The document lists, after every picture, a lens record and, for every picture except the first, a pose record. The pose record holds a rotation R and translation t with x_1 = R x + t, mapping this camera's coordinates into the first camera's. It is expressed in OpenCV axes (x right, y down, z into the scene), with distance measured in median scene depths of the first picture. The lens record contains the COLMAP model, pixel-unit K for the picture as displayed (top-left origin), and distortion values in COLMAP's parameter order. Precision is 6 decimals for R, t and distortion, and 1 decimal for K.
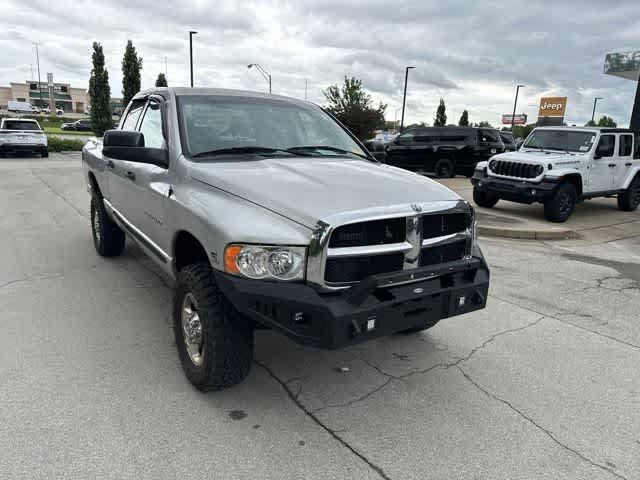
lens RADIAL K [[456.0, 0, 318.5], [0, 456.0, 241.2], [0, 0, 1]] dist [0.007529, -0.008929]
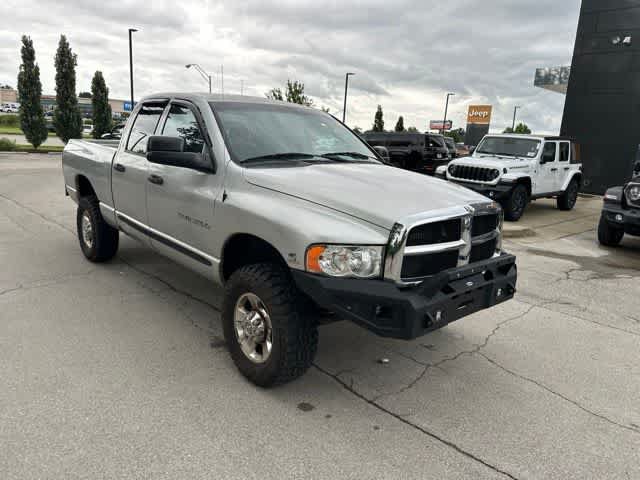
lens RADIAL K [[453.7, 0, 319.3], [0, 453.7, 237.3], [0, 0, 1]] dist [0.020200, -0.021344]
pose [[0.989816, -0.017309, 0.141296, -0.159894], [0.019099, 0.999753, -0.011323, 0.000108], [-0.141065, 0.013907, 0.989903, -0.028205]]
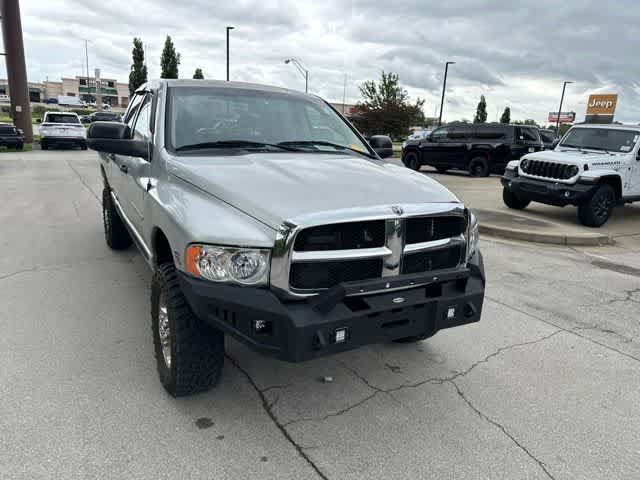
lens RADIAL K [[456.0, 0, 318.1], [0, 456.0, 241.9], [0, 0, 1]] dist [0.007529, -0.008929]
pose [[0.996517, 0.029863, -0.077863, 0.067151], [-0.029146, 0.999522, 0.010319, -0.007117], [0.078134, -0.008014, 0.996911, 0.041888]]
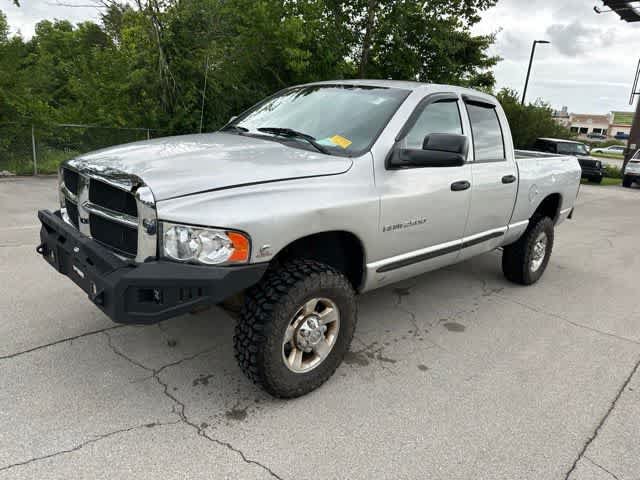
lens RADIAL K [[453.7, 0, 316.0], [0, 453.7, 235.9], [0, 0, 1]] dist [0.020200, -0.021344]
pose [[0.182549, 0.212700, -0.959914, 0.675026], [-0.300460, 0.941682, 0.151521, -0.122463], [0.936162, 0.260755, 0.235811, 0.664143]]
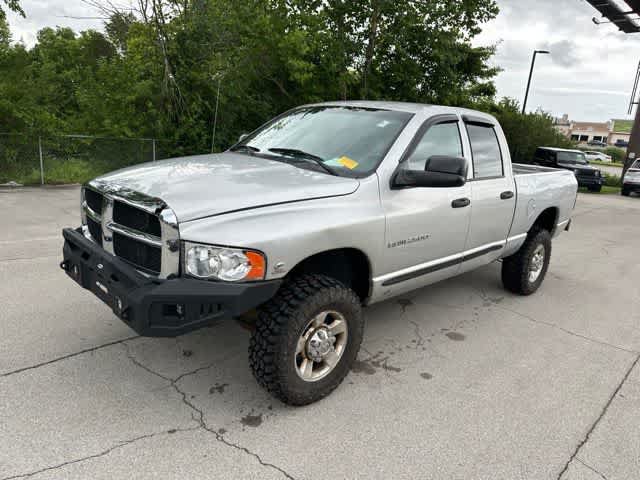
lens RADIAL K [[453.7, 0, 322.8], [0, 453.7, 240.7], [0, 0, 1]] dist [0.020200, -0.021344]
pose [[0.192034, 0.207904, -0.959114, 0.705290], [-0.300491, 0.942820, 0.144208, -0.137100], [0.934253, 0.260513, 0.243527, 0.643927]]
